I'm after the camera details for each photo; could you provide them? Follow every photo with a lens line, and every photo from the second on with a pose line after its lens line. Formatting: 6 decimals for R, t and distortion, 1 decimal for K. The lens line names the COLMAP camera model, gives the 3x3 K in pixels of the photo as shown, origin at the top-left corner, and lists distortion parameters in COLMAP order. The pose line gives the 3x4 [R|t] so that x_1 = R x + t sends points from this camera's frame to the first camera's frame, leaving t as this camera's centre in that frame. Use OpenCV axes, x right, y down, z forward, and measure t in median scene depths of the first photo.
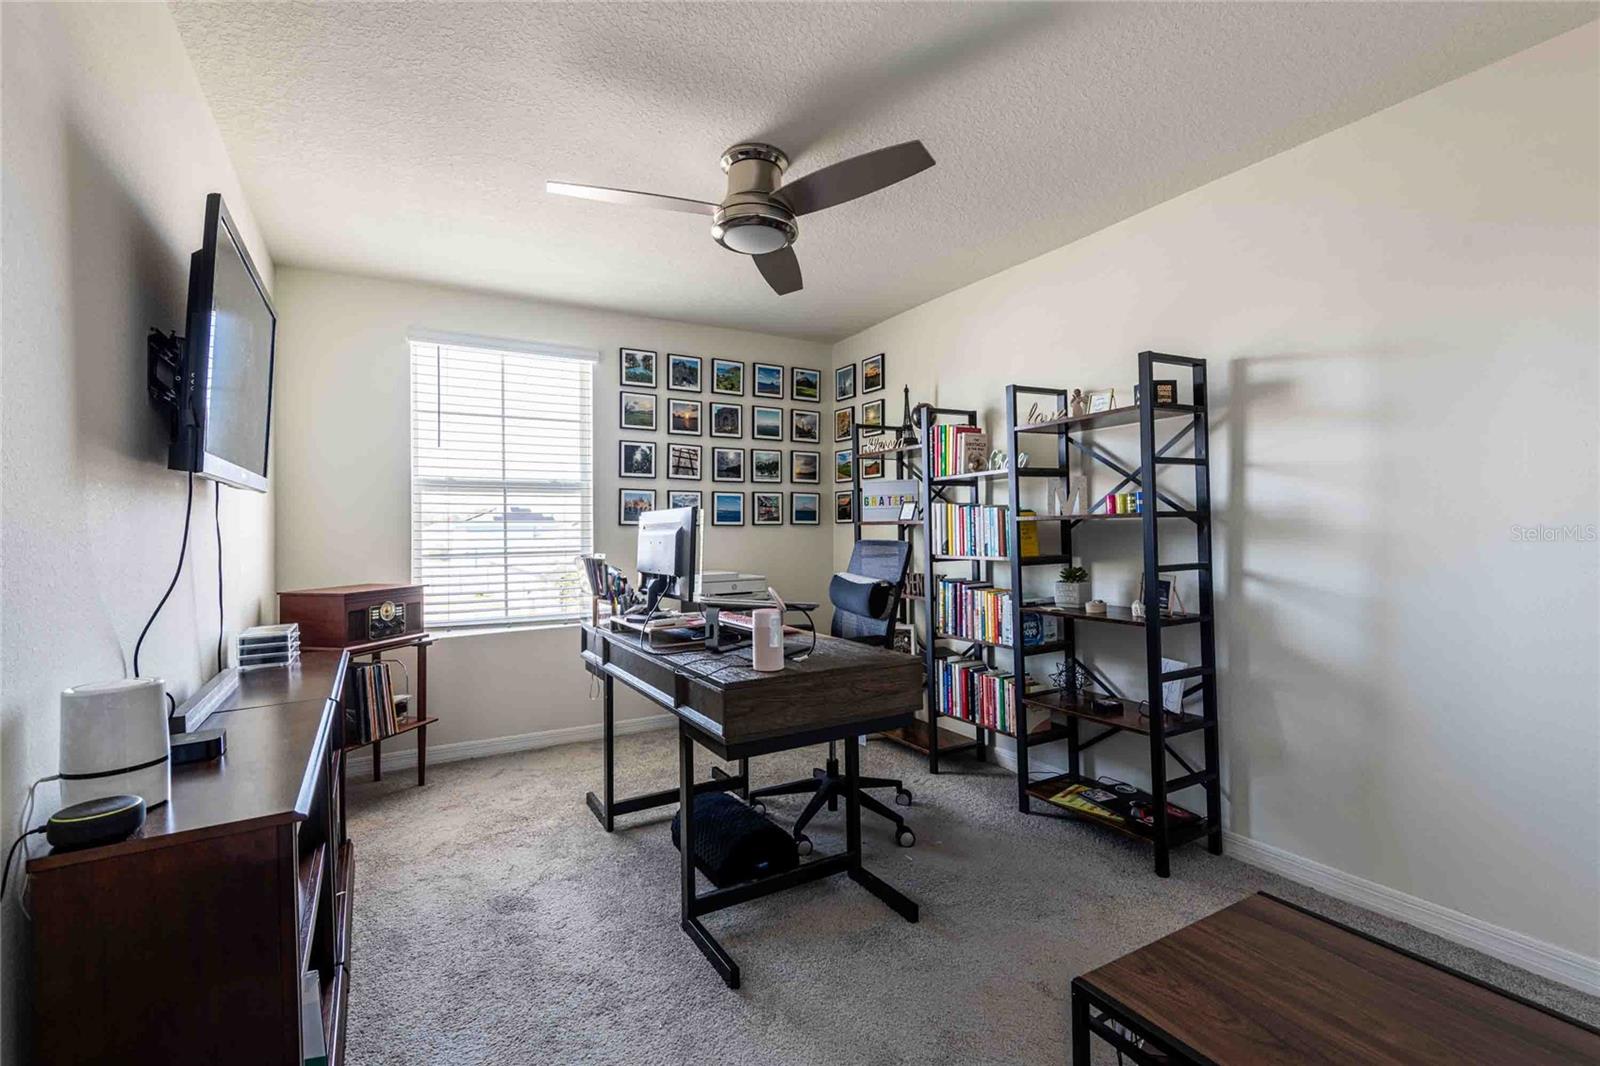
lens RADIAL K [[729.2, 0, 801.0], [0, 729.2, 516.5], [0, 0, 1]] dist [0.026404, -0.014453]
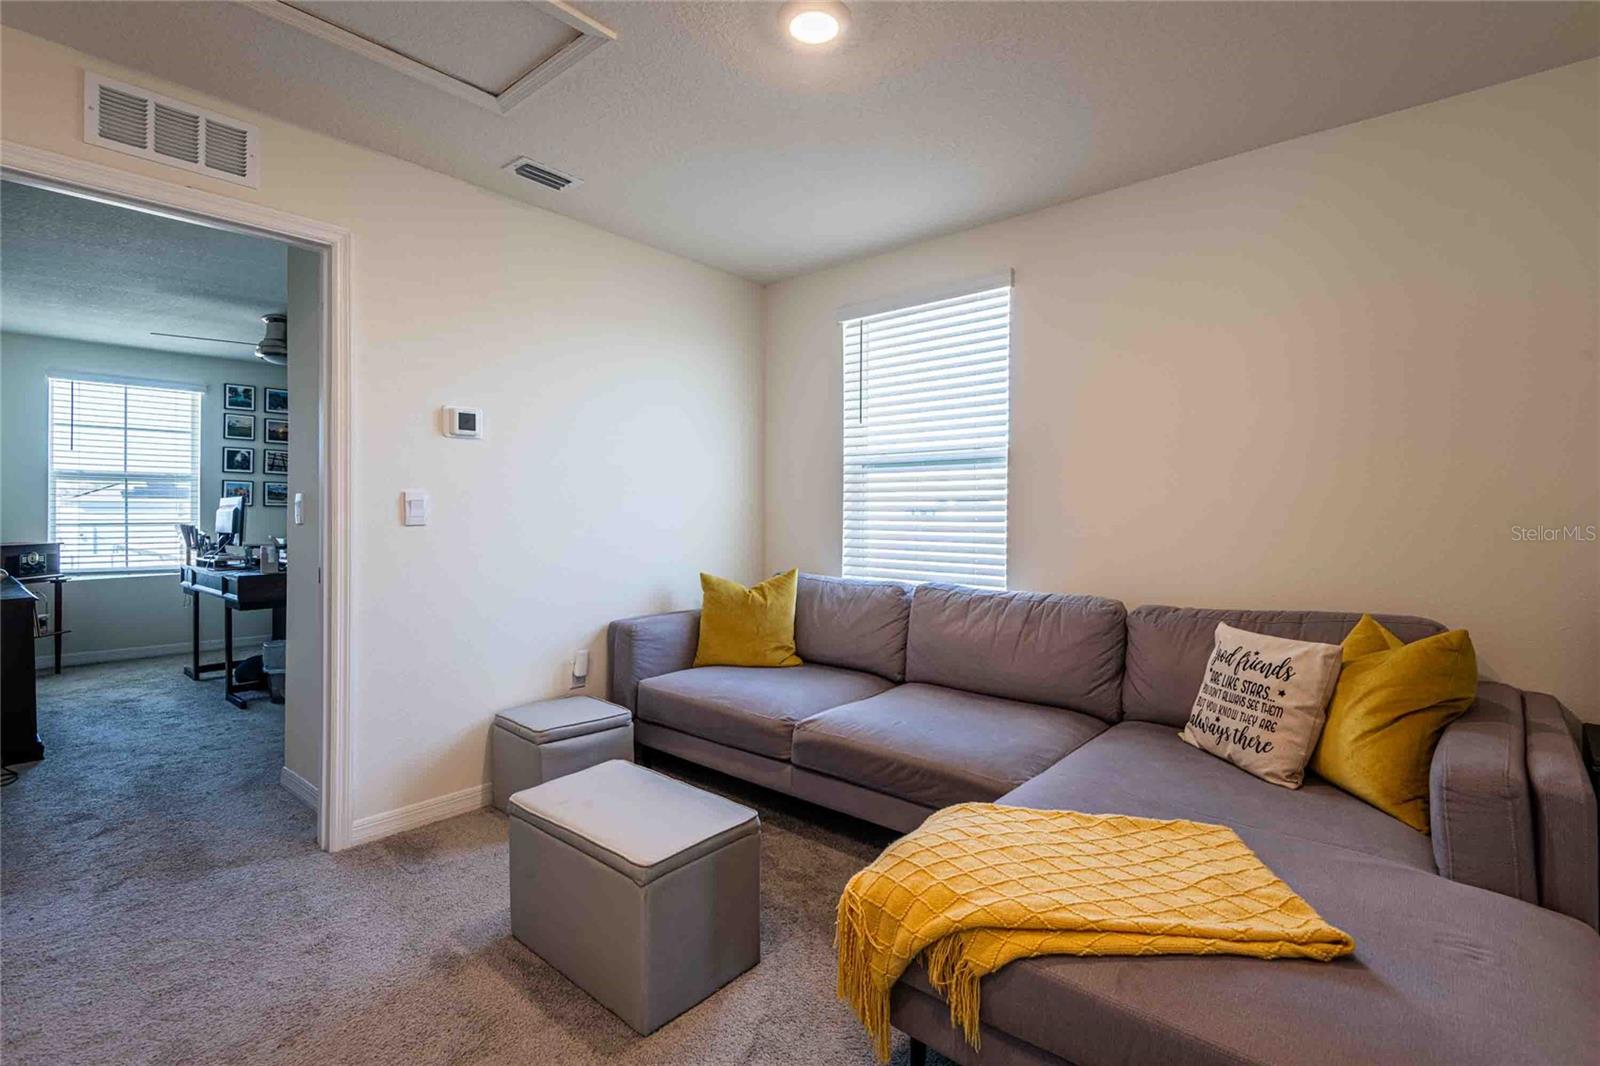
lens RADIAL K [[729.2, 0, 761.1], [0, 729.2, 502.5], [0, 0, 1]] dist [0.026404, -0.014453]
pose [[0.950423, 0.012449, 0.310711, 0.398065], [-0.014802, 0.999877, 0.005215, -0.020678], [-0.310608, -0.009556, 0.950490, -0.920537]]
